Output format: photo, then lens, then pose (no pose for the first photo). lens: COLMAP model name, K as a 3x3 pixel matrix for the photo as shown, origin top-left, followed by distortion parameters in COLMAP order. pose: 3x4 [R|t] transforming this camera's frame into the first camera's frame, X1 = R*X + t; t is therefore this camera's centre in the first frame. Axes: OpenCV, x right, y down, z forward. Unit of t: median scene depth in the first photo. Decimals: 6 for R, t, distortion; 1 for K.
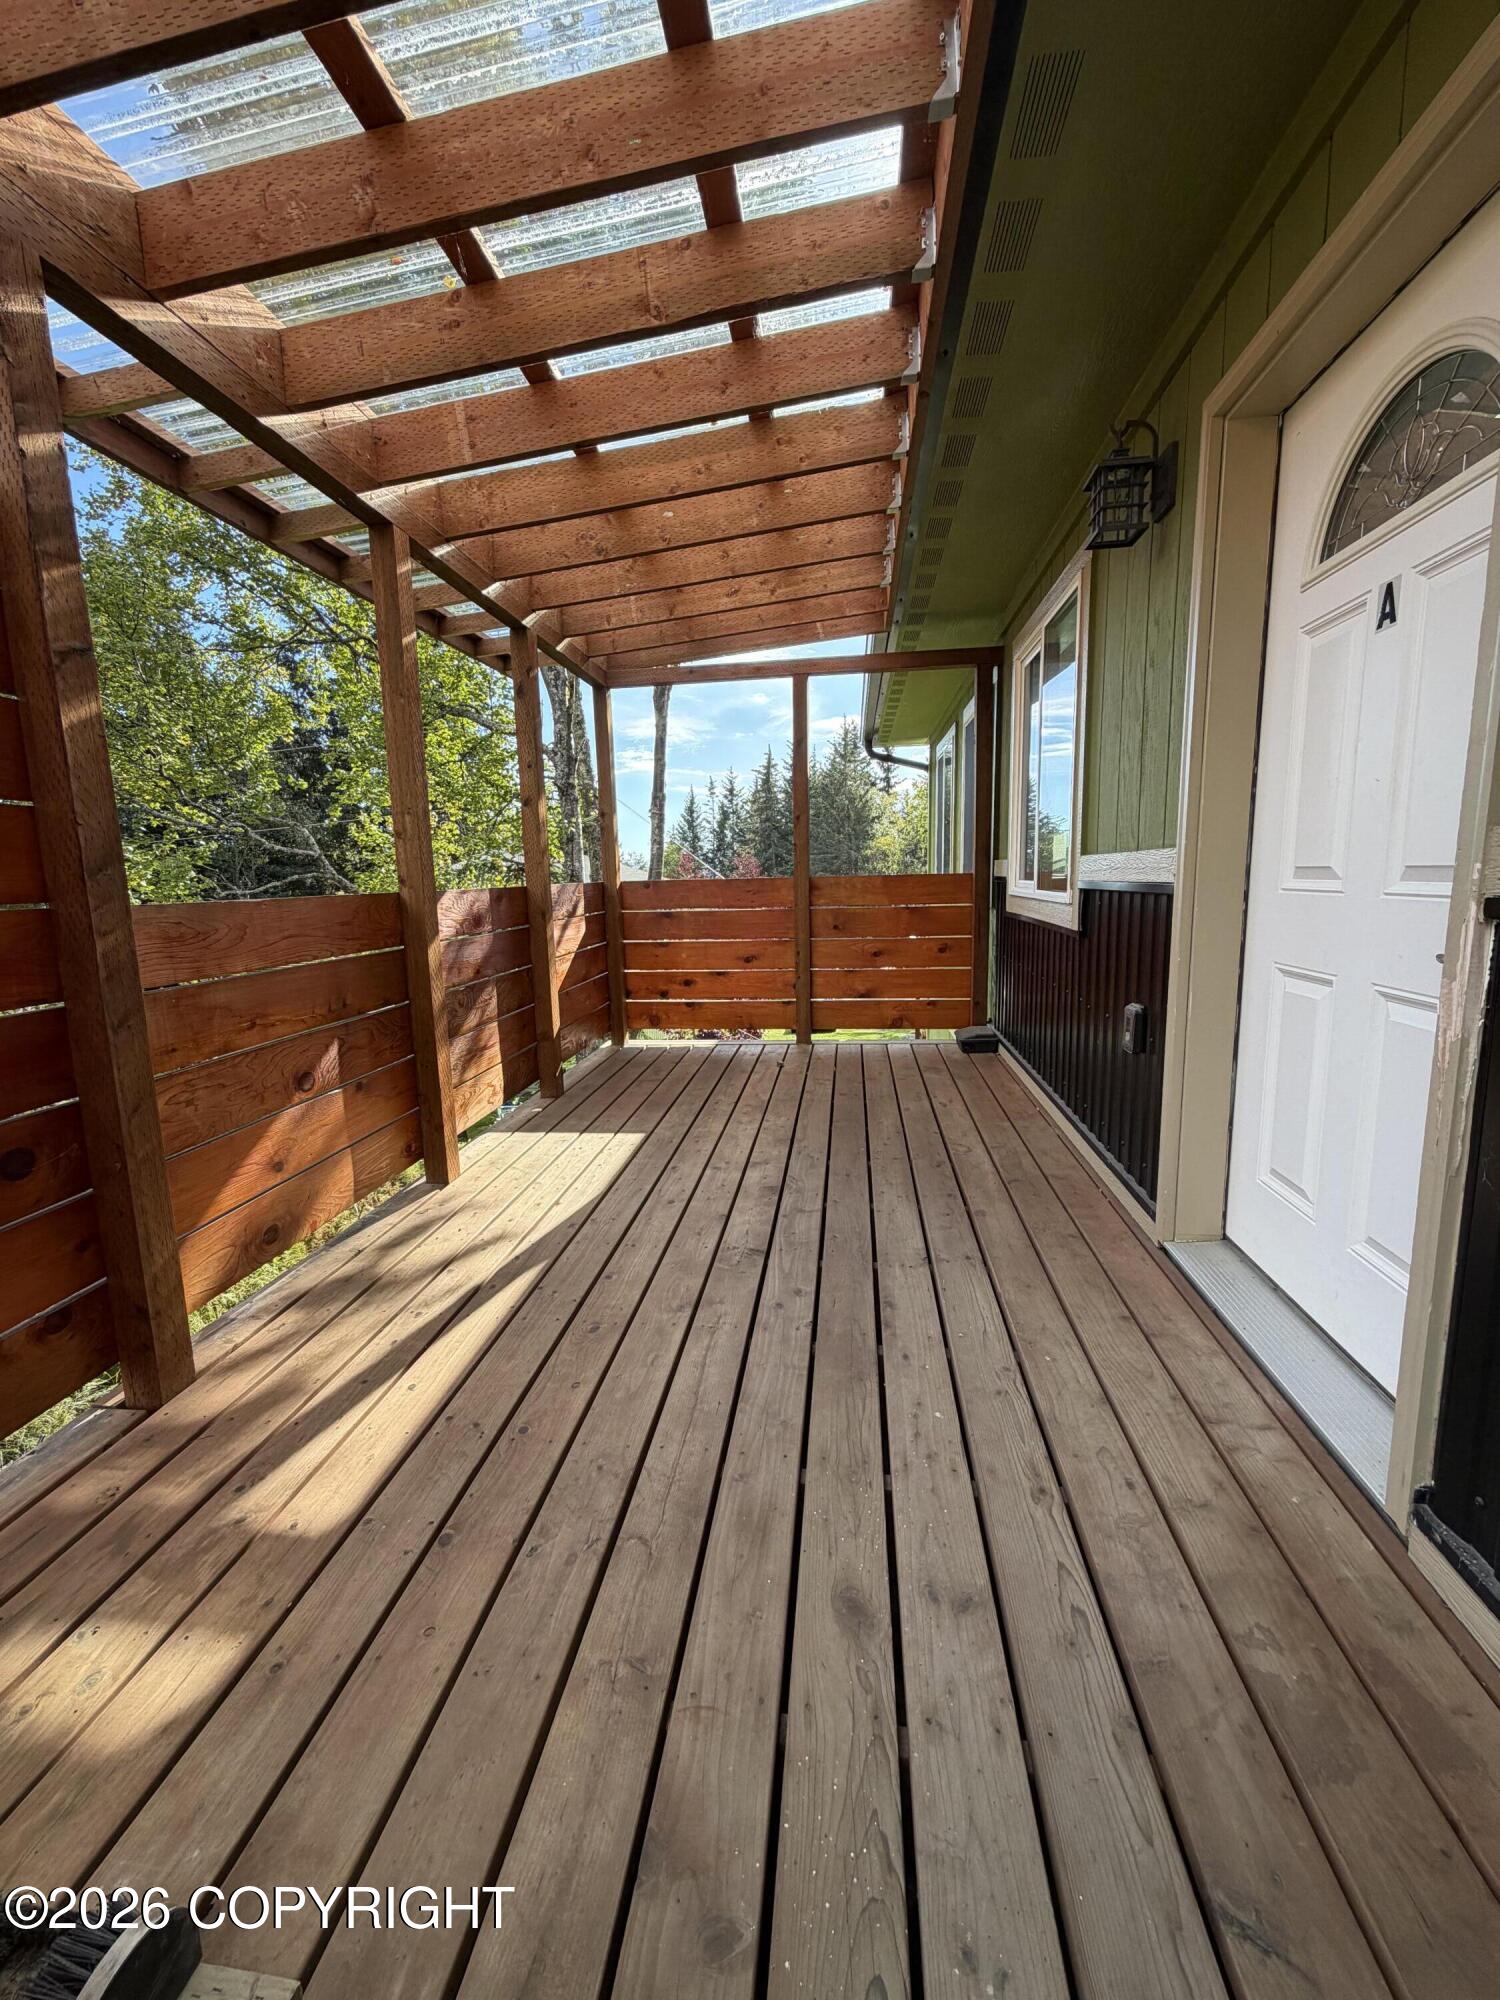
lens RADIAL K [[792.5, 0, 746.5], [0, 792.5, 999.9], [0, 0, 1]] dist [0.003531, 0.000005]
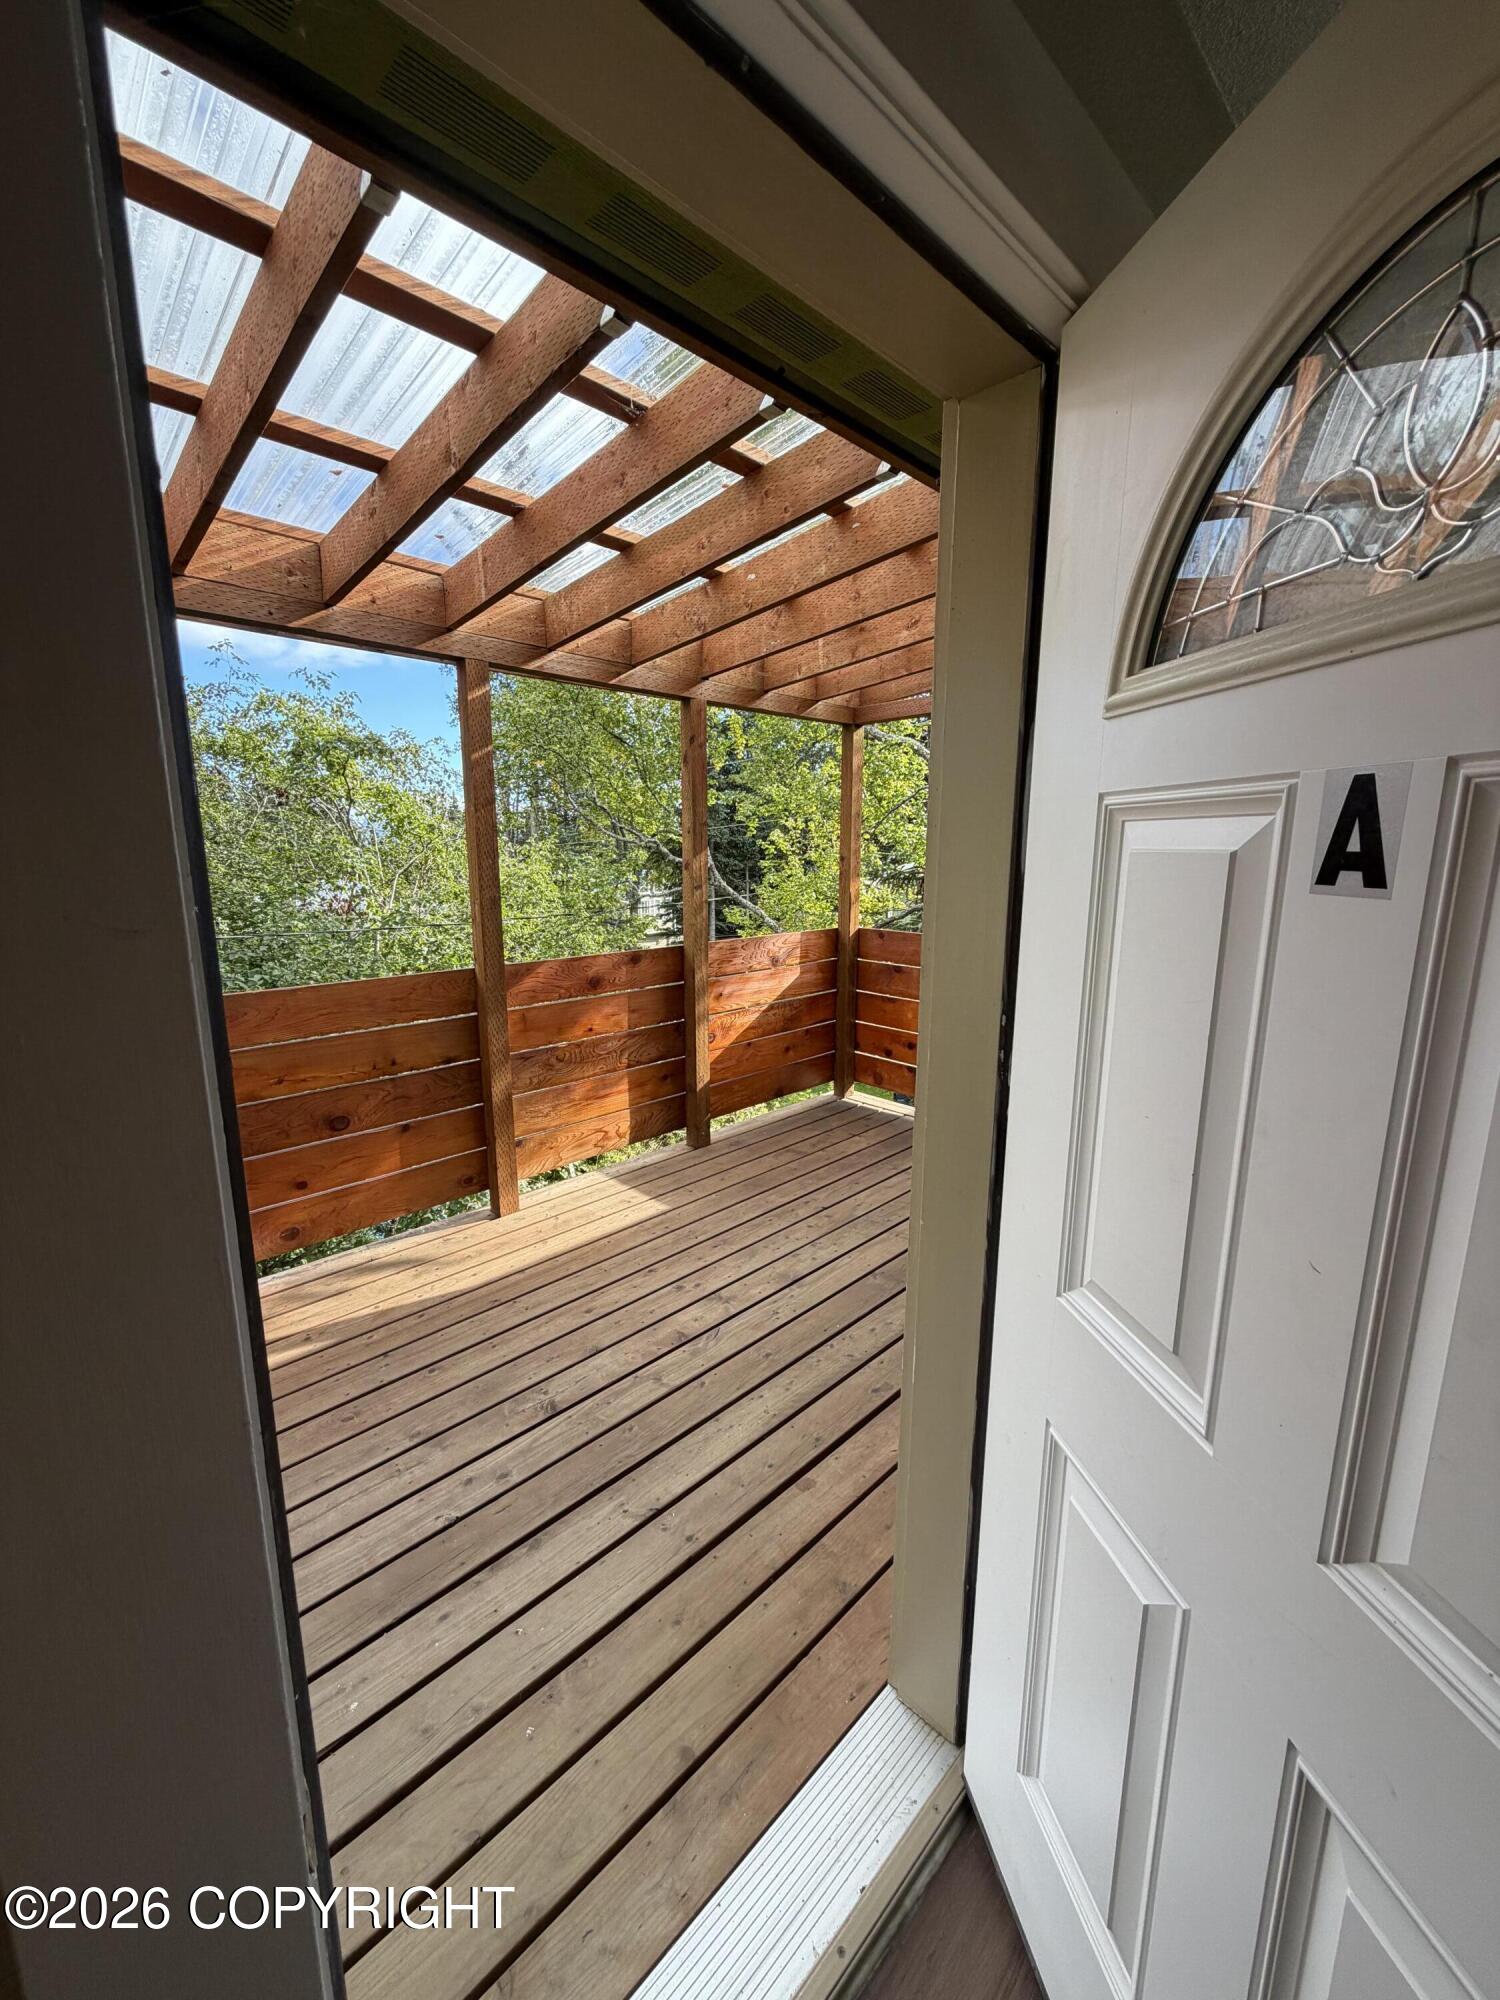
lens RADIAL K [[792.5, 0, 749.7], [0, 792.5, 998.4], [0, 0, 1]] dist [0.003531, 0.000005]
pose [[0.782643, 0.143760, -0.605643, 0.544767], [-0.119441, 0.989569, 0.080543, -0.213317], [0.610904, 0.009302, 0.791650, 0.291866]]
